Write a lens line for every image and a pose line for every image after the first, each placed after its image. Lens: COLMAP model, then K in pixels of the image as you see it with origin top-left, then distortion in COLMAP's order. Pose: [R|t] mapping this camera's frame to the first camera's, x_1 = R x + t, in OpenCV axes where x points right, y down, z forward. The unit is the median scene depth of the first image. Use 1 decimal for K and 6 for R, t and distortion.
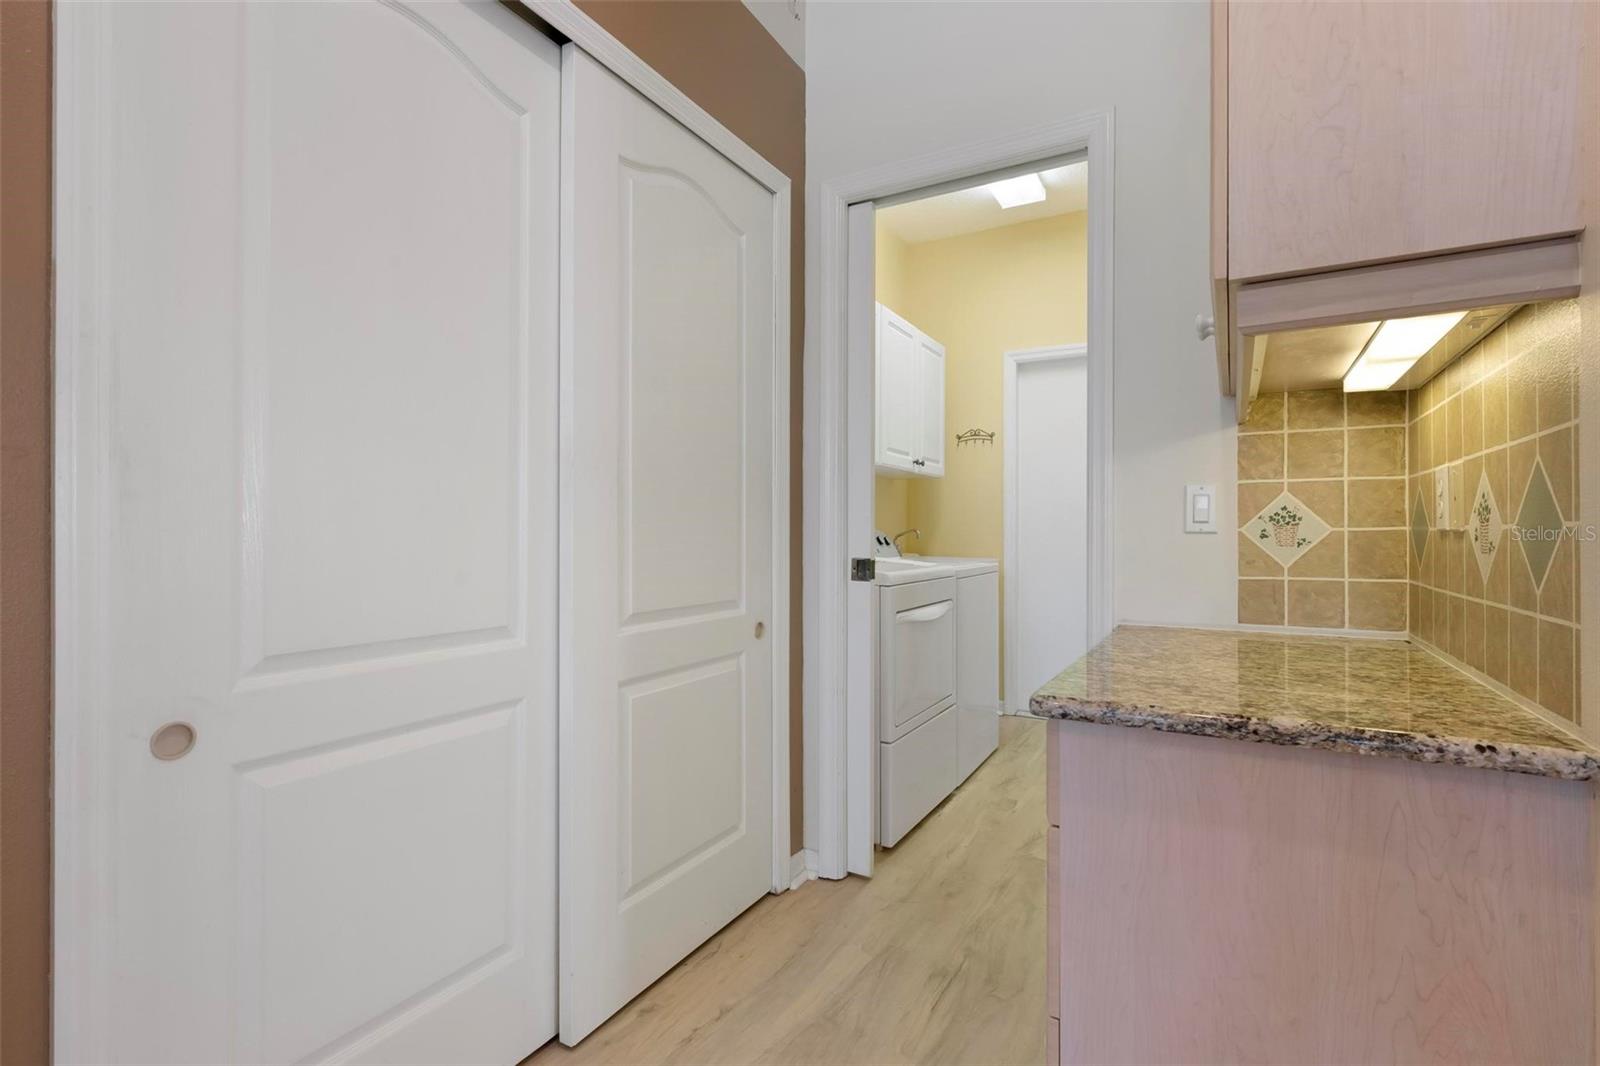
lens RADIAL K [[746.8, 0, 794.5], [0, 746.8, 531.5], [0, 0, 1]] dist [0.002246, -0.000181]
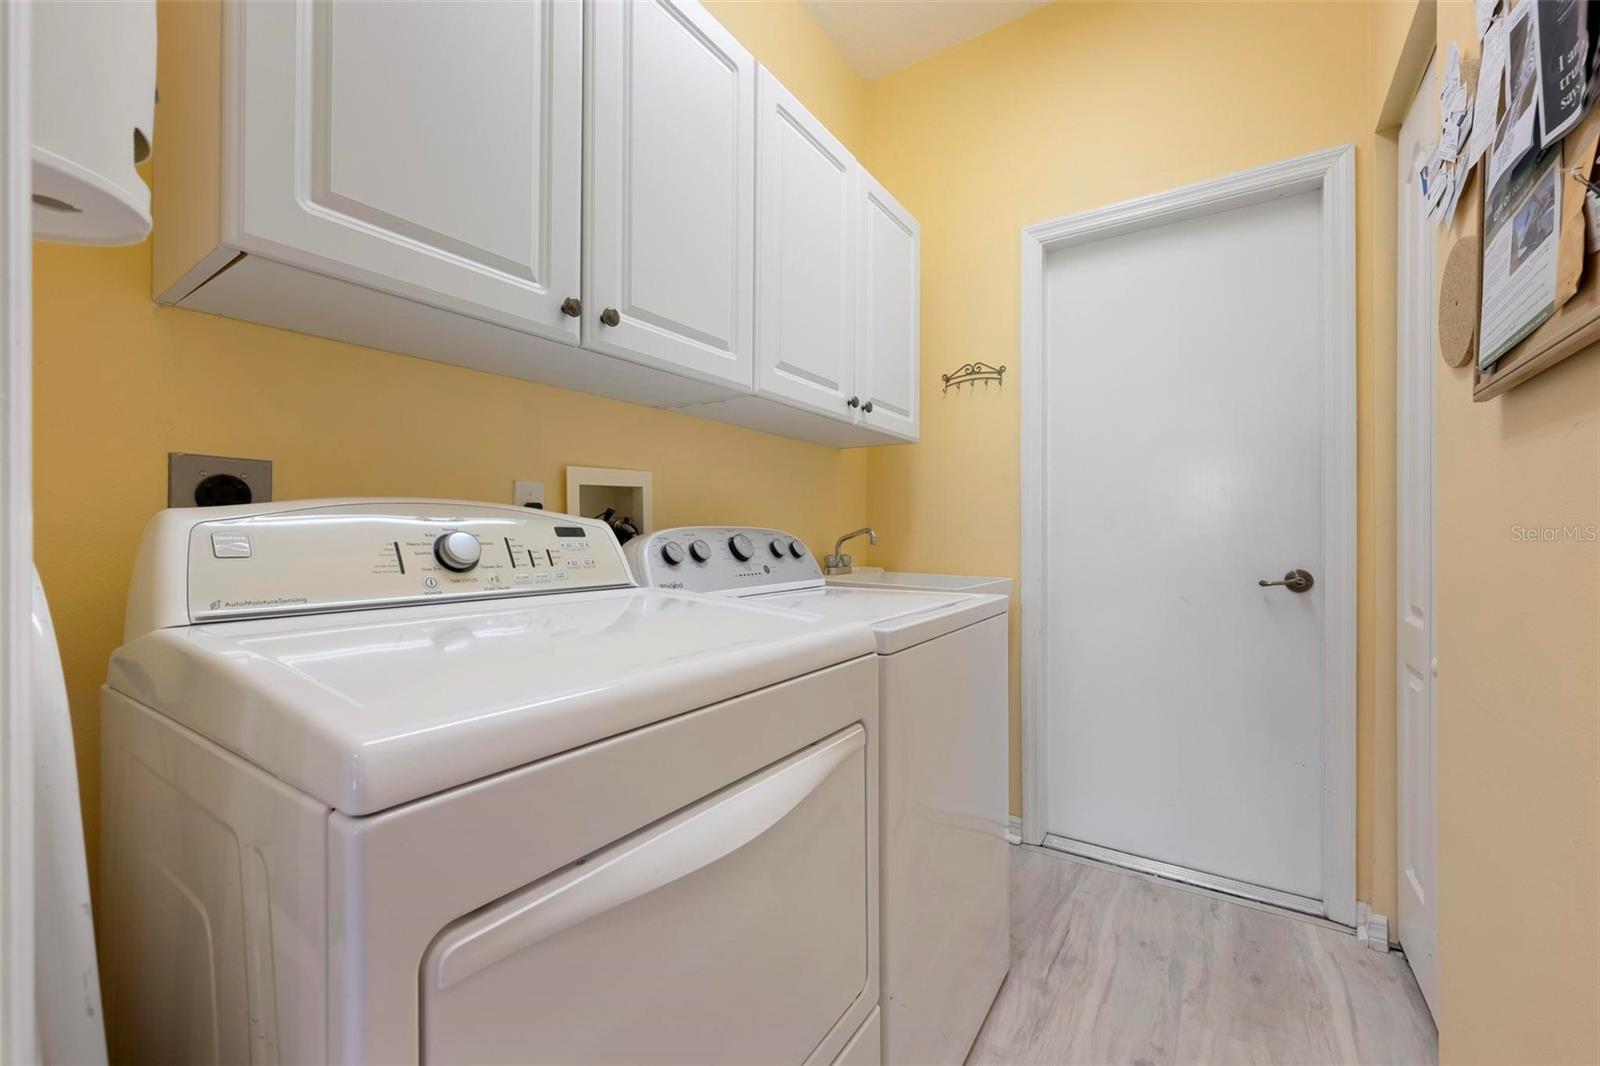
lens RADIAL K [[650.3, 0, 800.0], [0, 650.3, 533.0], [0, 0, 1]] dist [-0.002053, -0.000009]
pose [[0.997870, -0.002841, -0.065172, 0.141623], [0.002663, 0.999992, -0.002823, 0.001991], [0.065180, 0.002643, 0.997870, 0.484662]]
